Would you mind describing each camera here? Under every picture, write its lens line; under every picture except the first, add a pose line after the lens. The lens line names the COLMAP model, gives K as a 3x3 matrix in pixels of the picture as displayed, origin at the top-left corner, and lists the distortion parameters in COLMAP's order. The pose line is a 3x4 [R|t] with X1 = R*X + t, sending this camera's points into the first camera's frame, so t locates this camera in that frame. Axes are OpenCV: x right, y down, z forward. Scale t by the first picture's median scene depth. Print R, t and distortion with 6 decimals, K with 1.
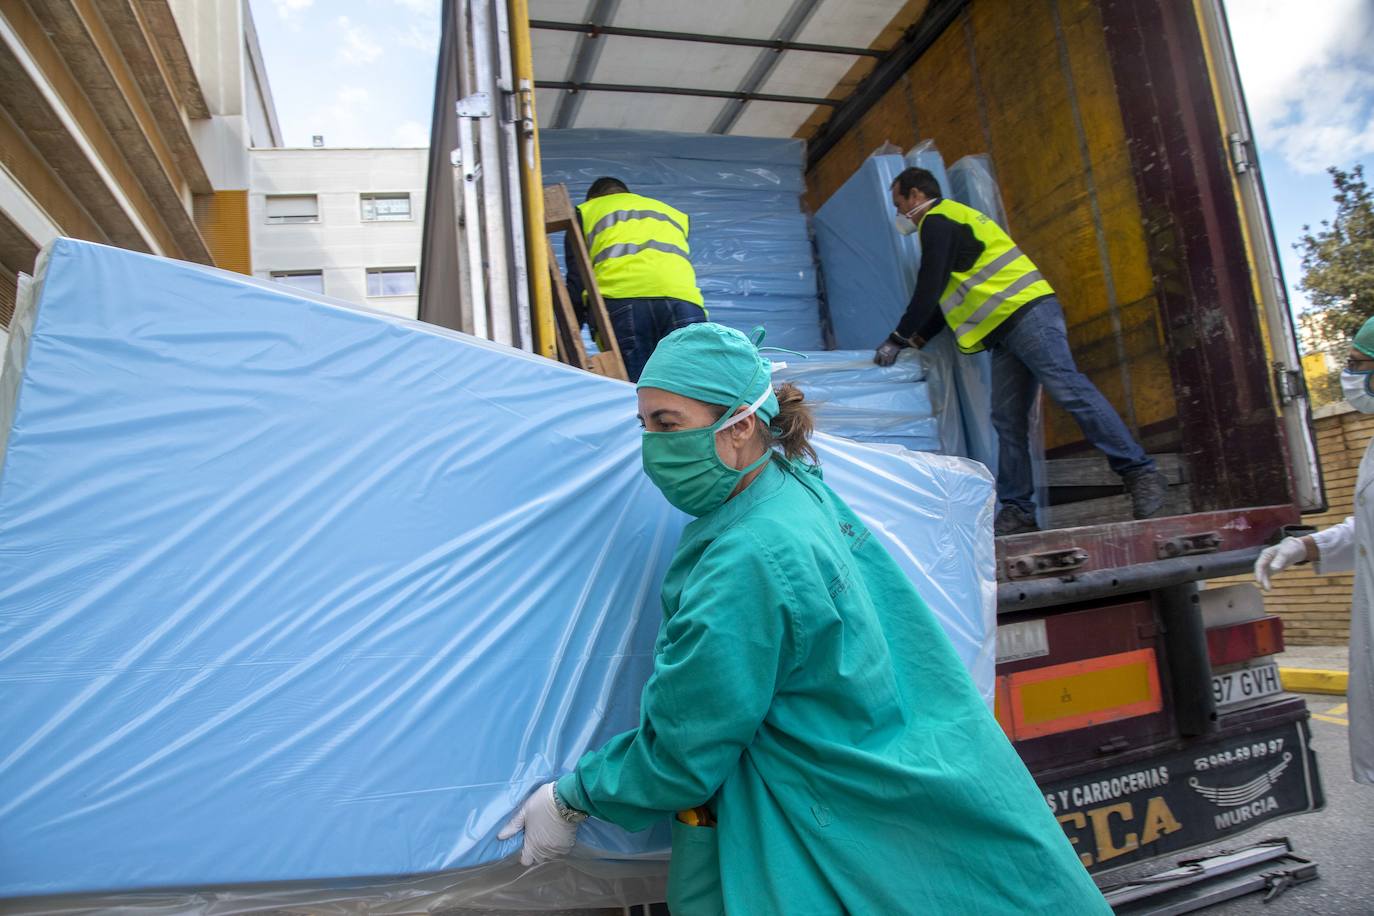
lens RADIAL K [[925.5, 0, 687.7], [0, 925.5, 473.0], [0, 0, 1]] dist [-0.117235, 0.055481]
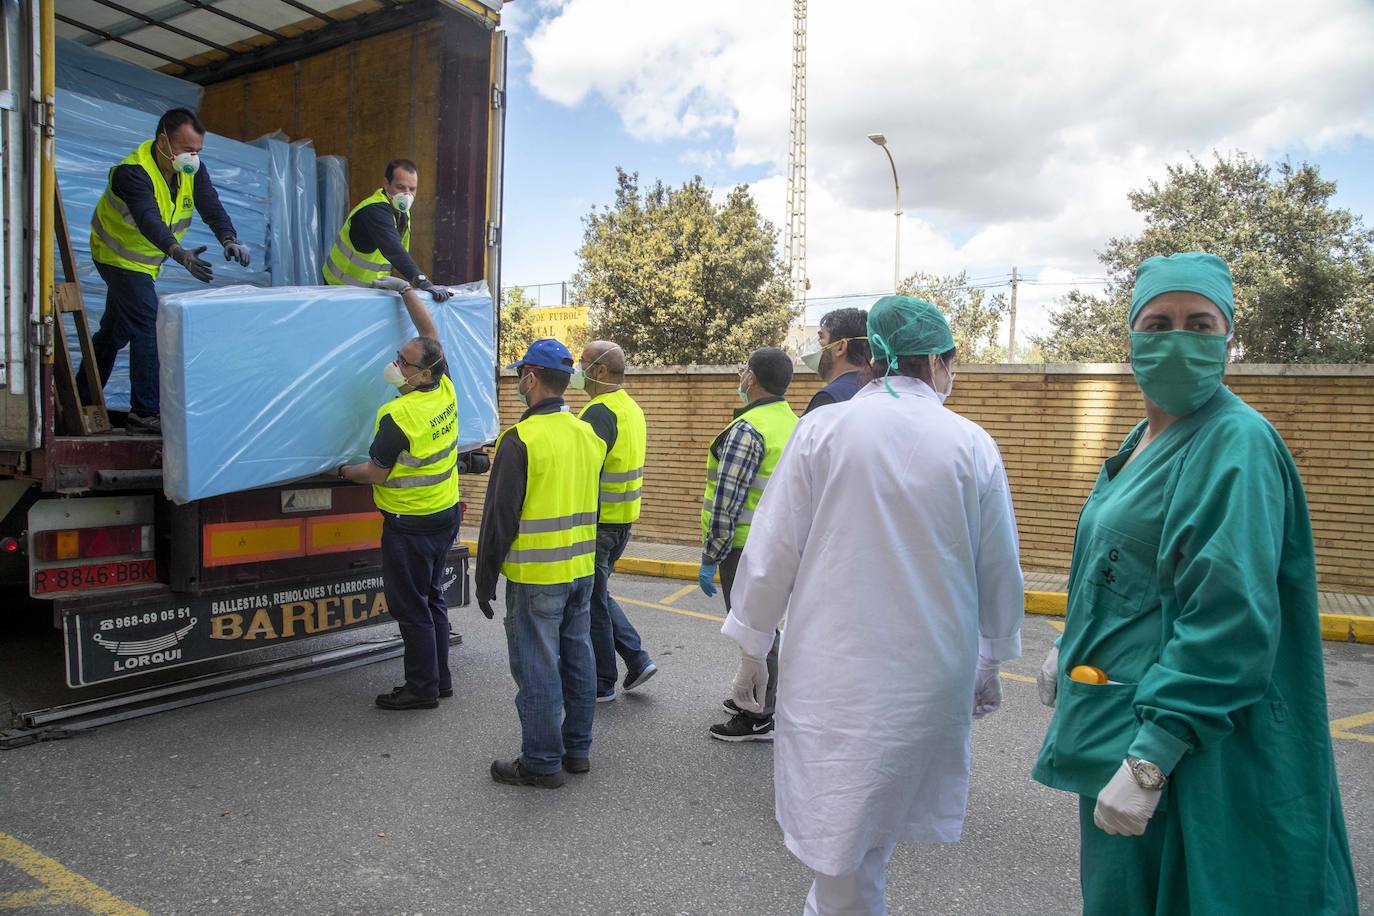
lens RADIAL K [[930.0, 0, 696.5], [0, 930.0, 482.5], [0, 0, 1]] dist [-0.123745, 0.064461]
pose [[0.723822, 0.089110, 0.684208, -0.255314], [-0.185310, 0.980299, 0.068366, -0.085050], [-0.664637, -0.176275, 0.726075, -0.625739]]
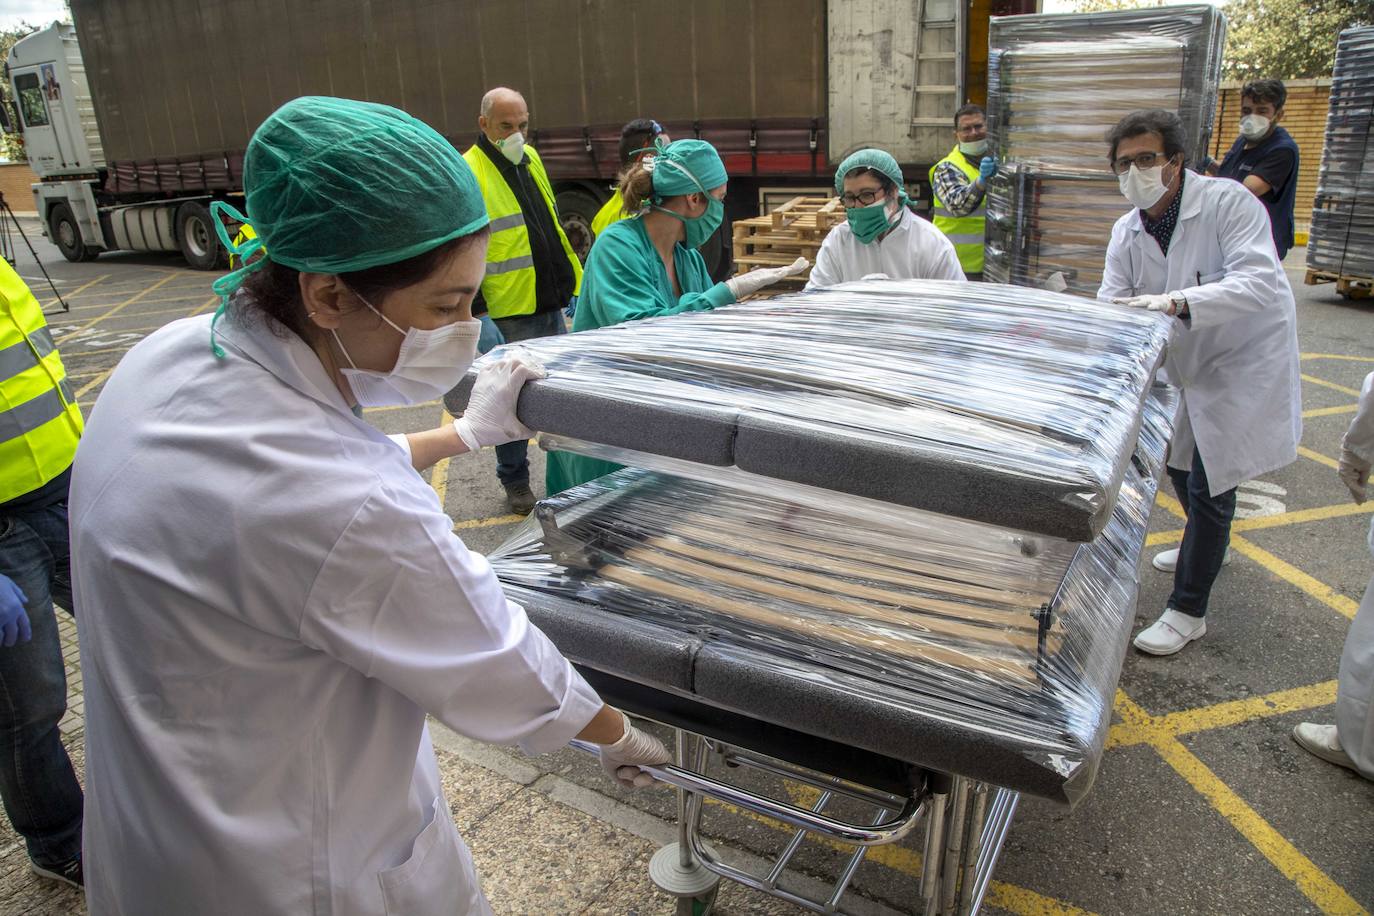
lens RADIAL K [[930.0, 0, 688.6], [0, 930.0, 477.4], [0, 0, 1]] dist [-0.123745, 0.064461]
pose [[0.749007, -0.162771, 0.642257, -2.260454], [-0.114659, 0.922885, 0.367609, 0.059945], [-0.652566, -0.348982, 0.672584, -0.689996]]
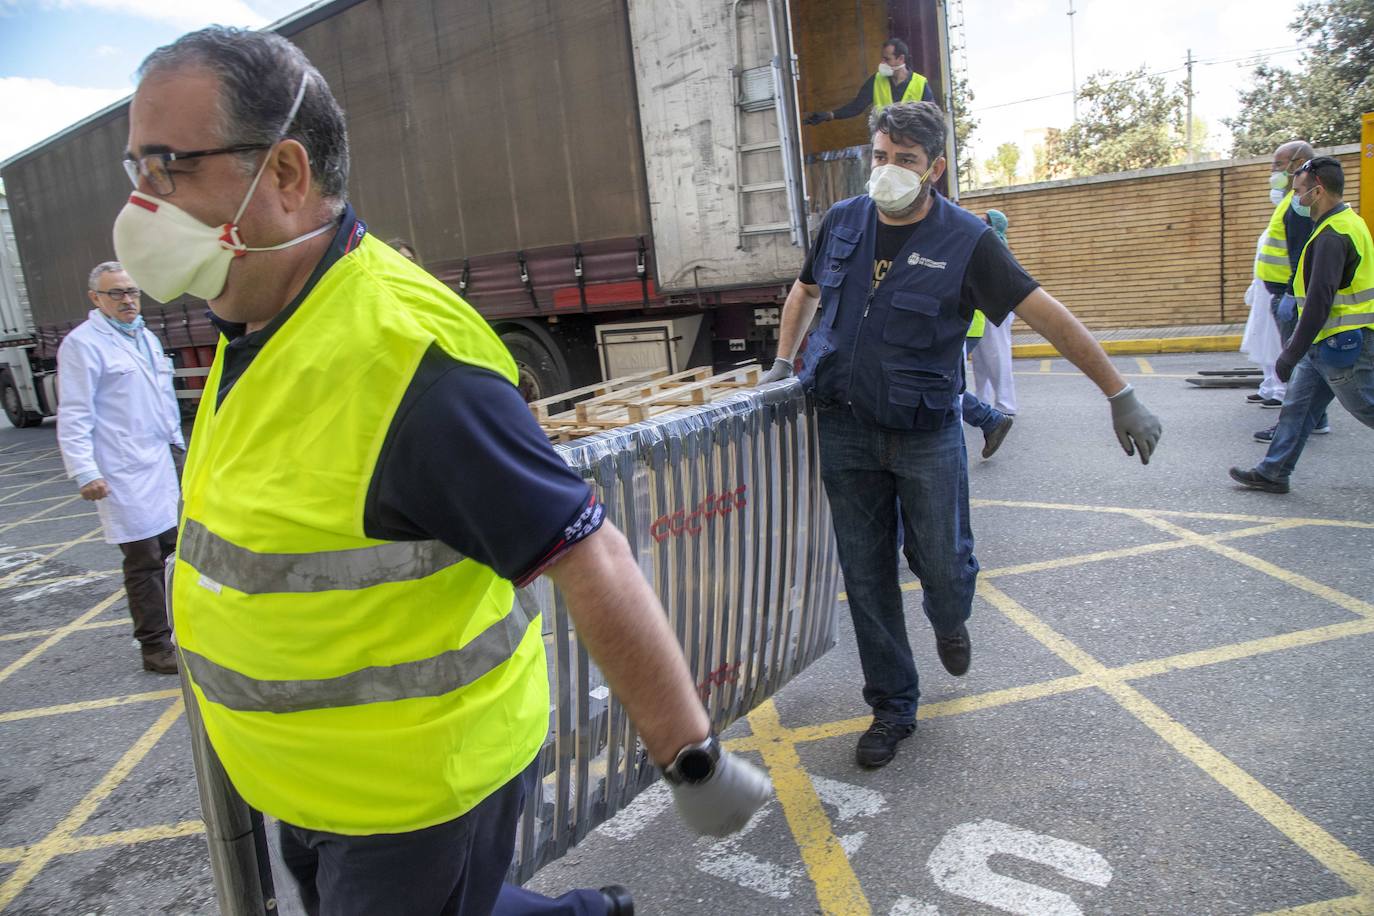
lens RADIAL K [[930.0, 0, 686.2], [0, 930.0, 472.3], [0, 0, 1]] dist [-0.123745, 0.064461]
pose [[0.807018, -0.102910, 0.581491, -1.388545], [-0.052124, 0.968441, 0.243731, 0.033171], [-0.588222, -0.227005, 0.776185, -0.645822]]
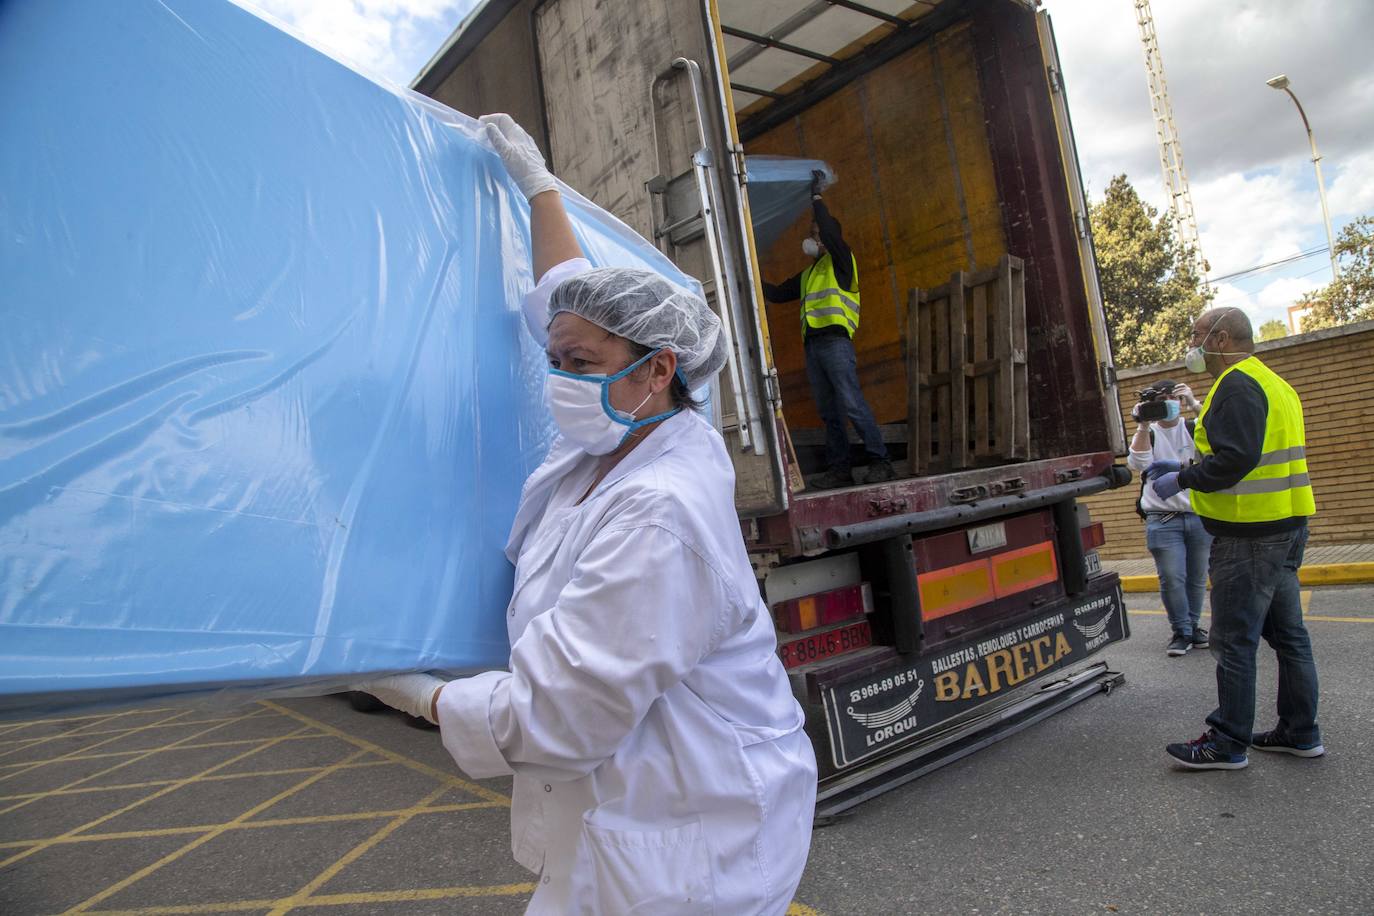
lens RADIAL K [[930.0, 0, 704.4], [0, 930.0, 473.2], [0, 0, 1]] dist [-0.123745, 0.064461]
pose [[0.928097, -0.010515, 0.372189, -0.575192], [-0.001515, 0.999486, 0.032016, 0.022161], [-0.372335, -0.030278, 0.927605, -0.234395]]
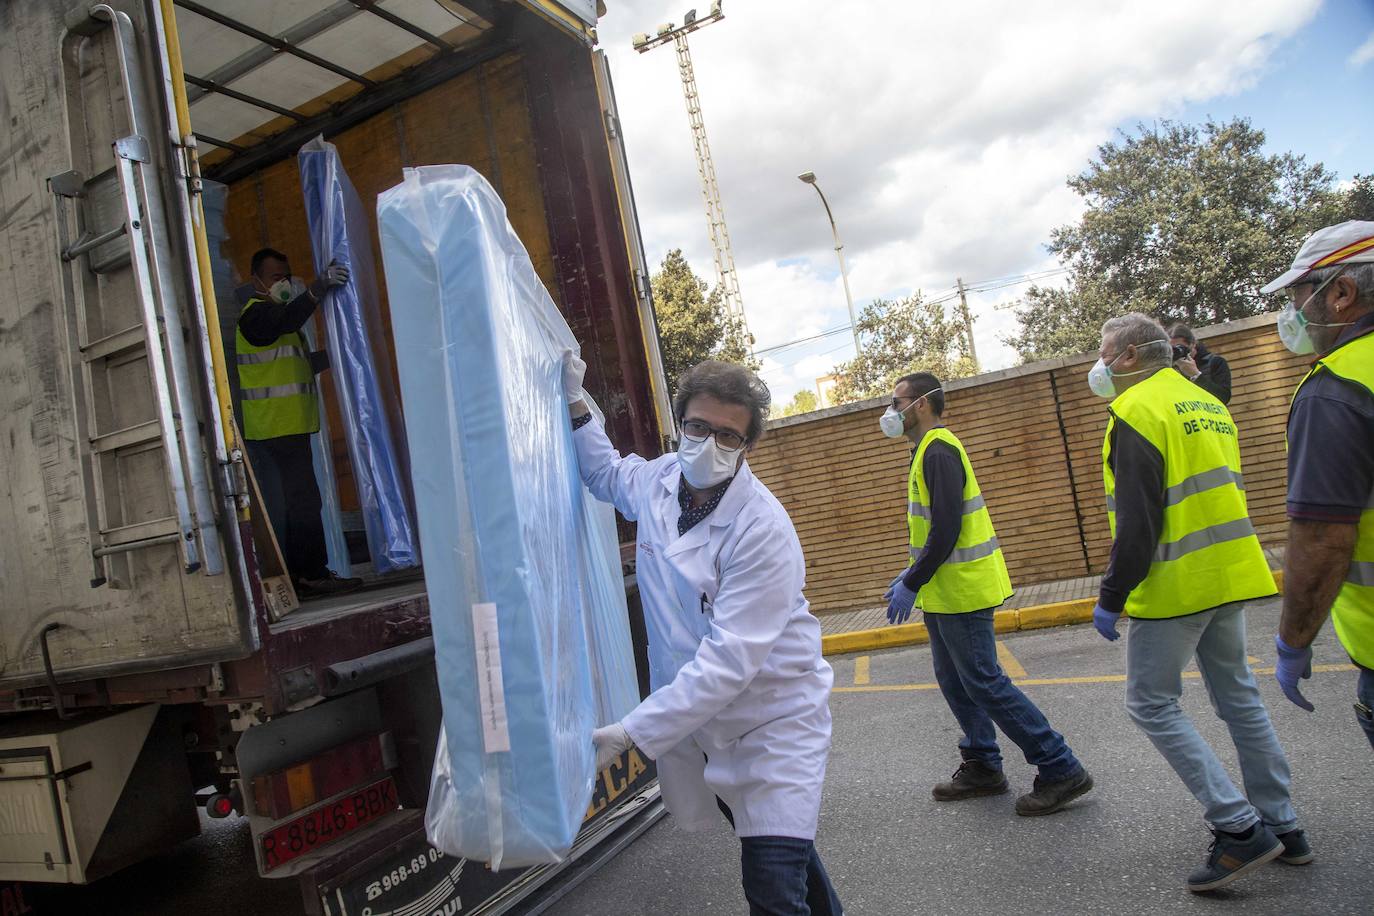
lens RADIAL K [[930.0, 0, 682.3], [0, 930.0, 477.5], [0, 0, 1]] dist [-0.123745, 0.064461]
pose [[0.686279, 0.003922, 0.727328, -0.391582], [0.022622, 0.999387, -0.026734, -0.014172], [-0.726987, 0.034800, 0.685769, -0.042931]]
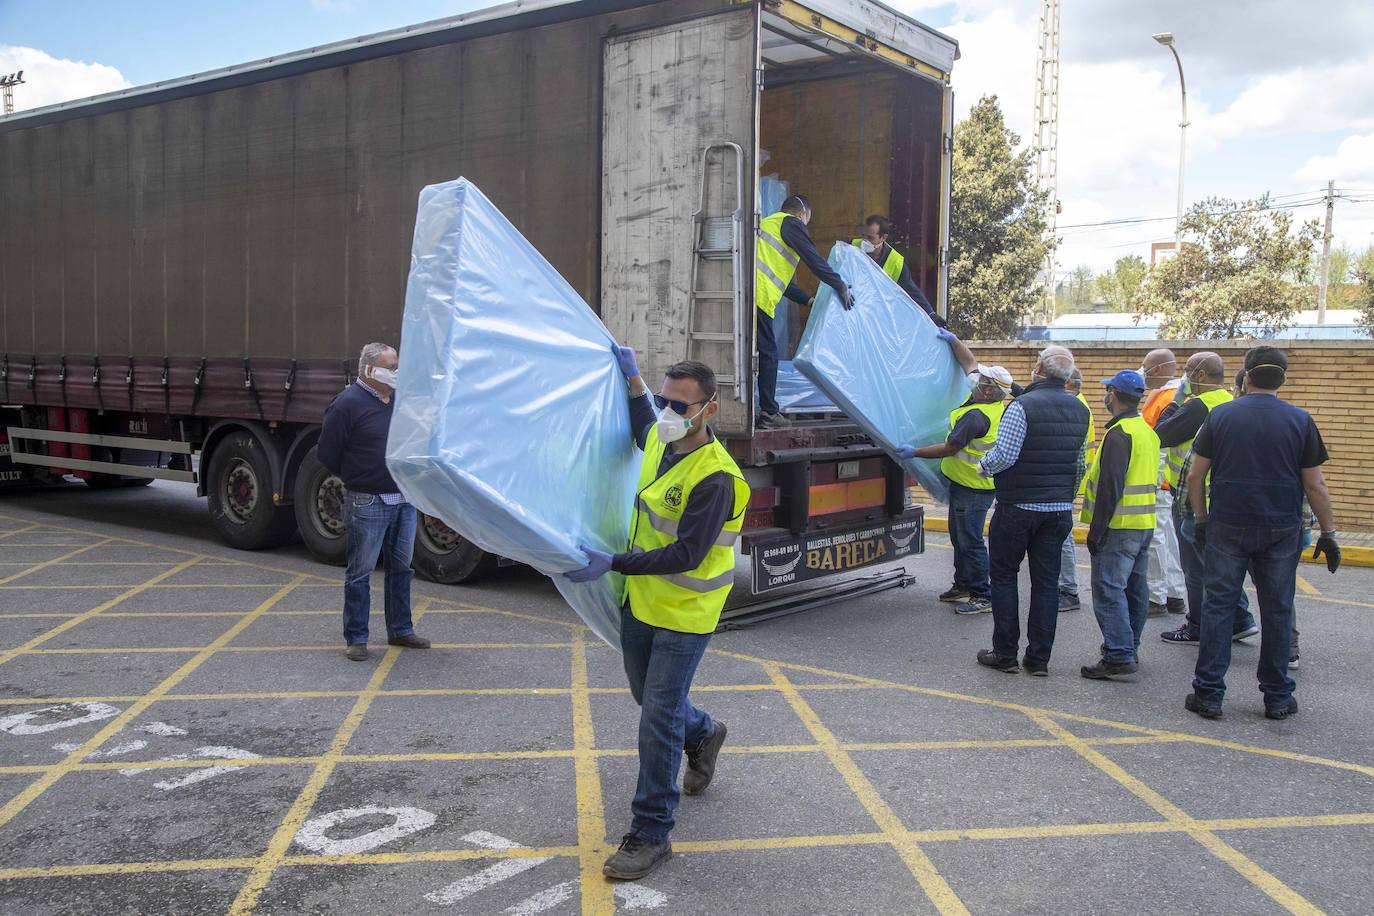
lens RADIAL K [[1237.4, 0, 696.2], [0, 1237.4, 472.7], [0, 0, 1]] dist [-0.023483, 0.055889]
pose [[0.800400, 0.071285, 0.595212, -1.574711], [-0.170265, 0.979046, 0.111706, -0.081038], [-0.574778, -0.190753, 0.795766, -1.117704]]
